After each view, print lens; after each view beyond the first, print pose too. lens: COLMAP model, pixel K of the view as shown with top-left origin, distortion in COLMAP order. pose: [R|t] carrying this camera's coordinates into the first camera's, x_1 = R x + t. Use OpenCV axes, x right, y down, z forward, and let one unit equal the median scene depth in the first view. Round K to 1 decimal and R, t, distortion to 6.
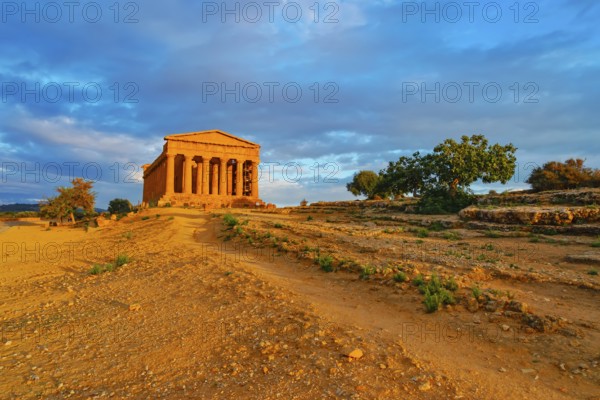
lens RADIAL K [[403.1, 0, 300.0], [0, 403.1, 200.0], [0, 0, 1]] dist [-0.000565, -0.015314]
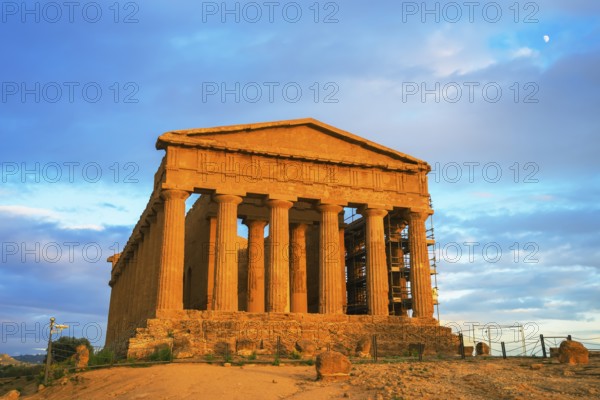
lens RADIAL K [[634.9, 0, 300.0], [0, 634.9, 200.0], [0, 0, 1]] dist [0.063731, 0.020491]
pose [[0.992422, -0.048648, -0.112838, -0.154864], [0.024826, 0.978736, -0.203617, 0.000938], [0.120344, 0.199273, 0.972526, 0.487794]]
